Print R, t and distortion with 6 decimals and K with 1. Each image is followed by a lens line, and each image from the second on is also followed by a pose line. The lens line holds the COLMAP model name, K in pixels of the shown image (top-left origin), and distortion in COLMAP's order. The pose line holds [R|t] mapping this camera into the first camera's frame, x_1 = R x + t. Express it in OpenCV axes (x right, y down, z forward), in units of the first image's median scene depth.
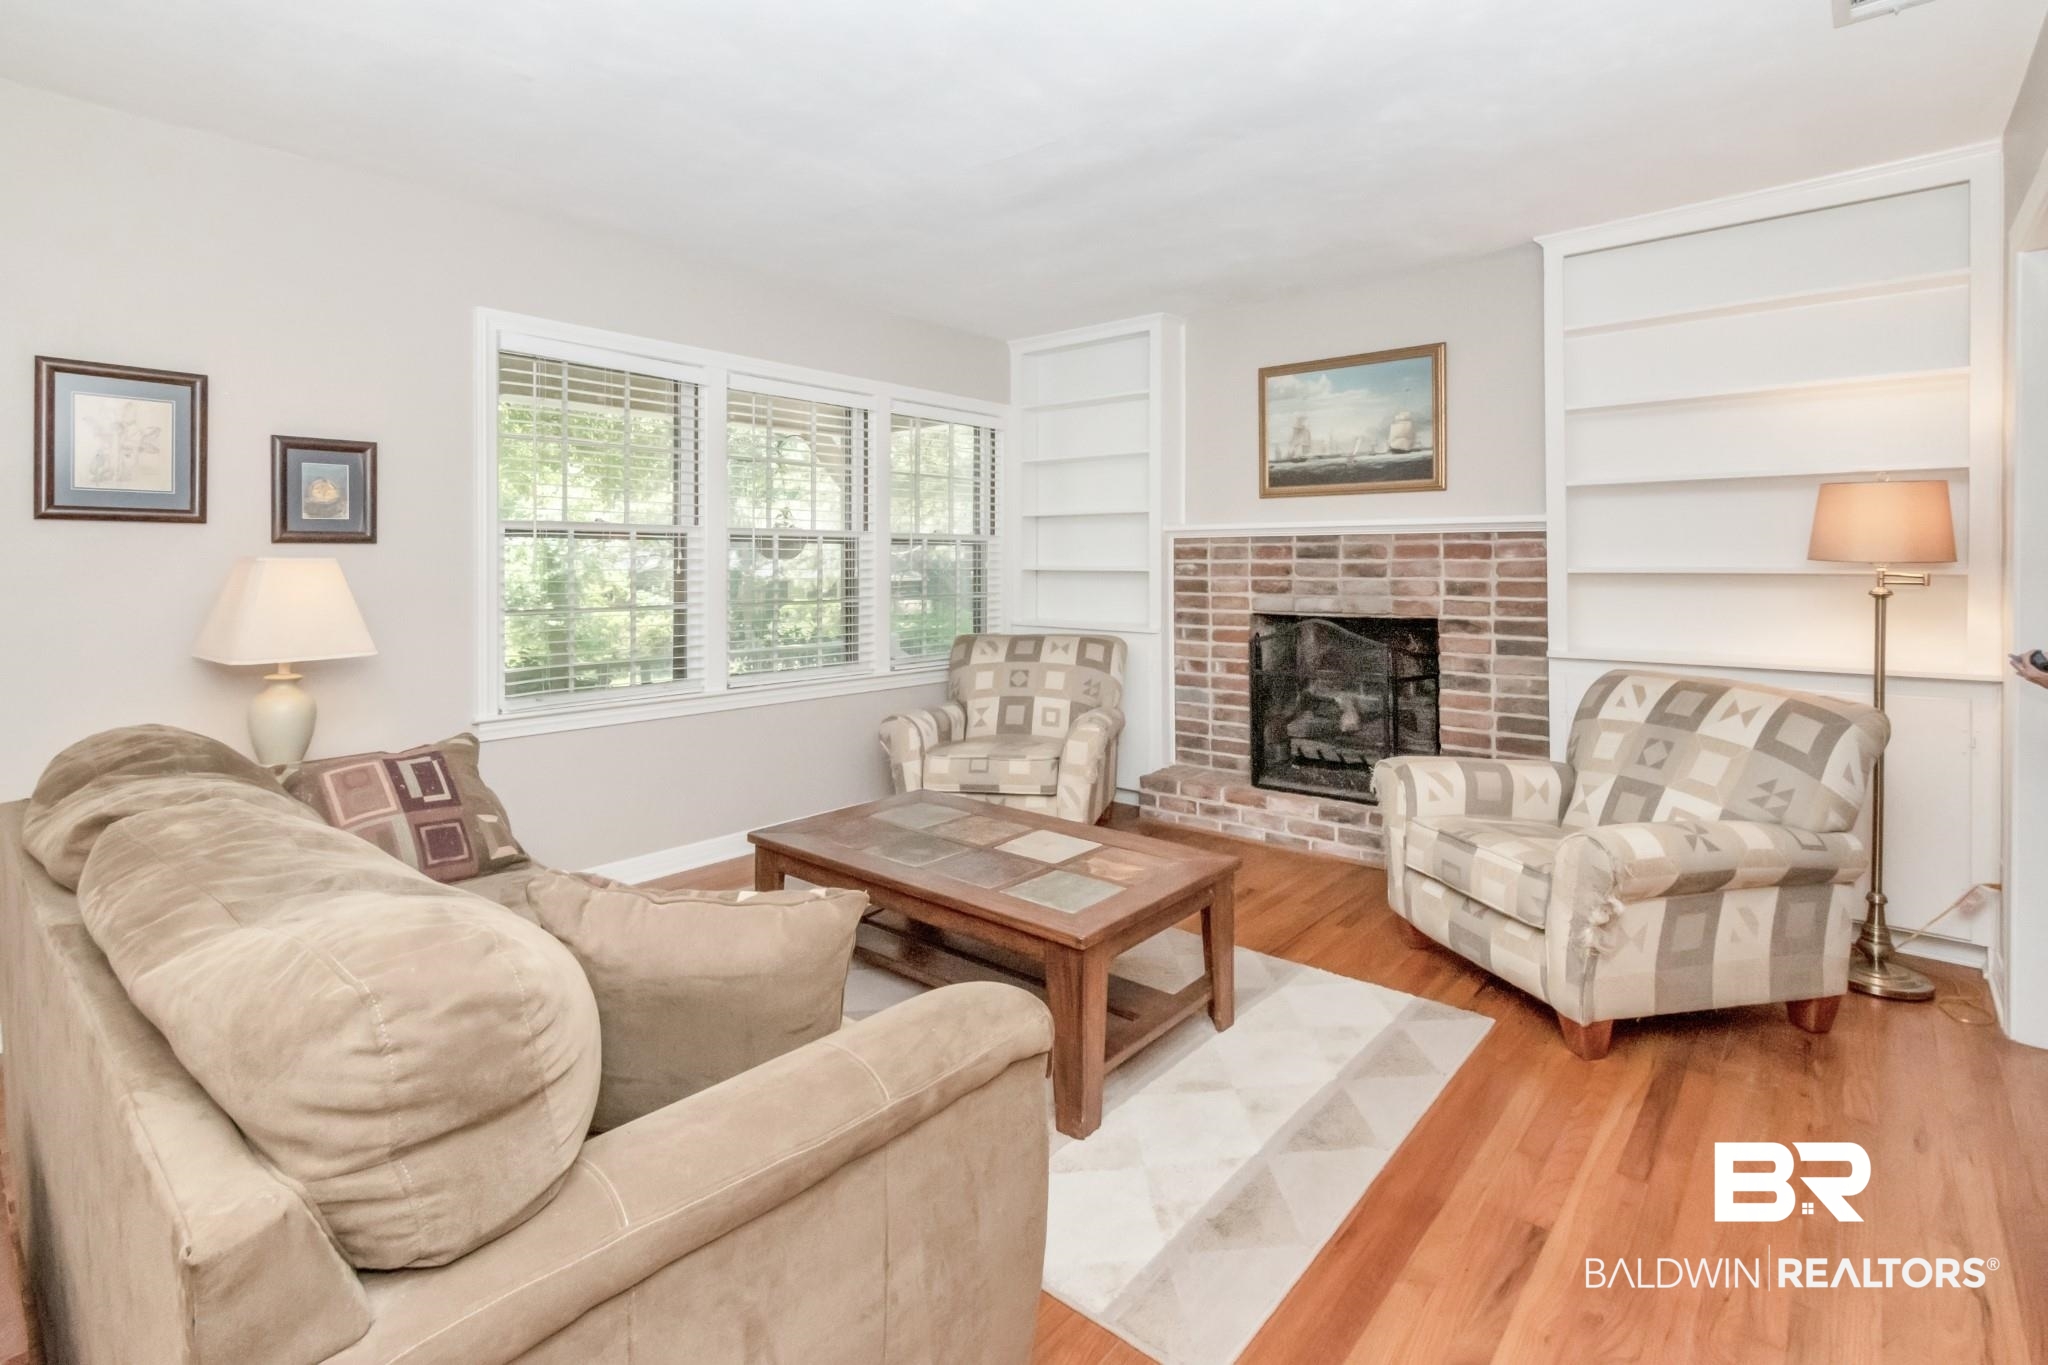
lens RADIAL K [[963.8, 0, 1051.8], [0, 963.8, 577.5], [0, 0, 1]] dist [0.001764, -0.000607]
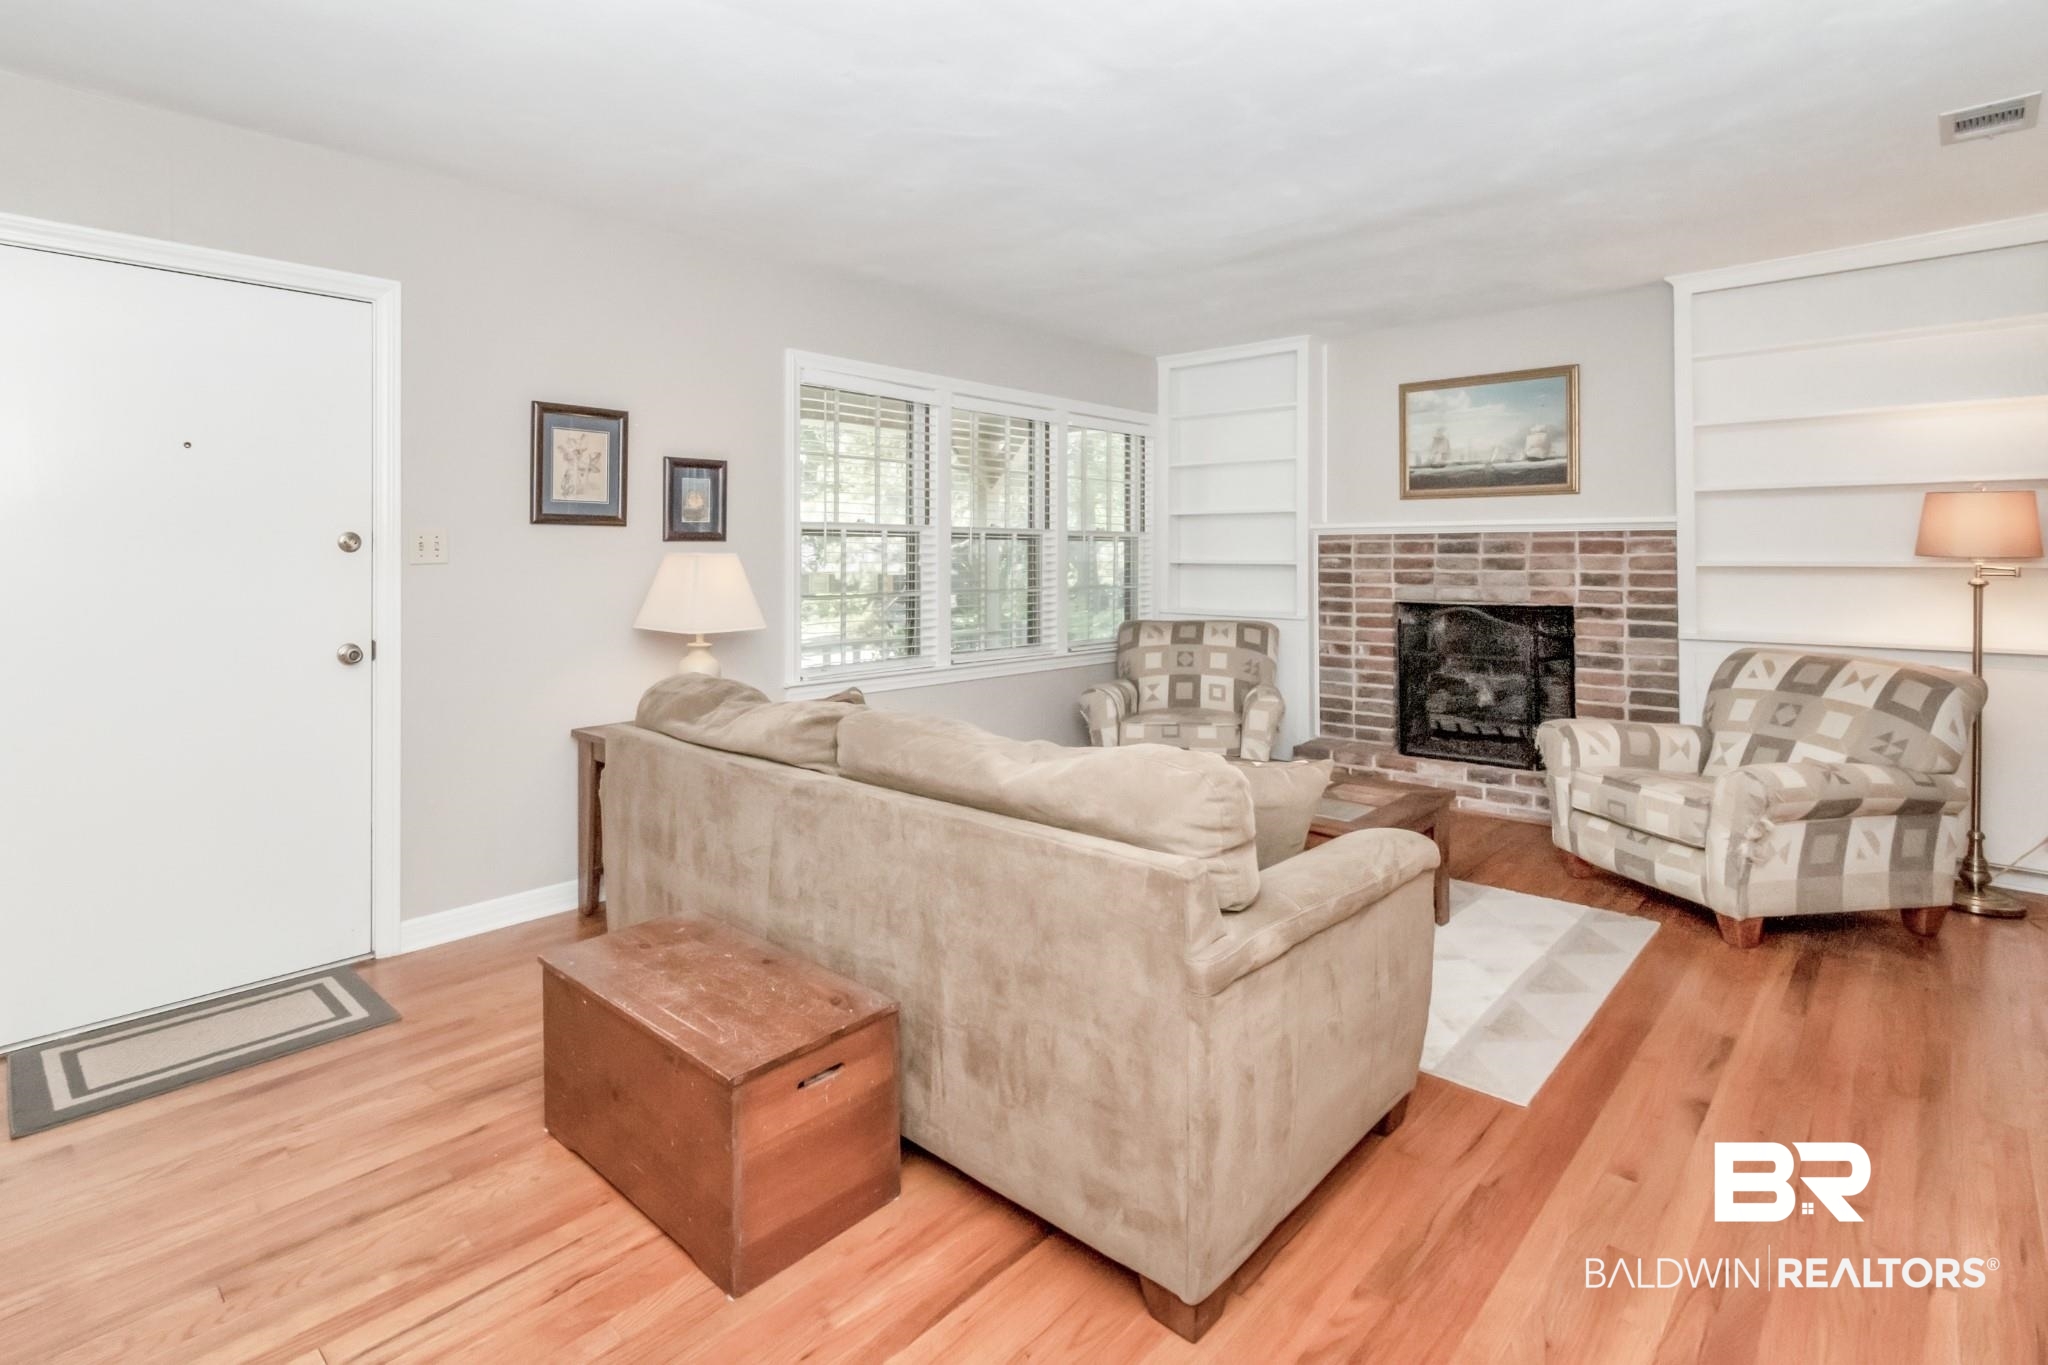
lens RADIAL K [[963.8, 0, 1066.7], [0, 963.8, 569.1], [0, 0, 1]] dist [0.001764, -0.000607]
pose [[0.999105, 0.001203, -0.042270, -0.157912], [-0.001311, 0.999996, -0.002524, 0.002485], [0.042267, 0.002577, 0.999103, -0.174263]]
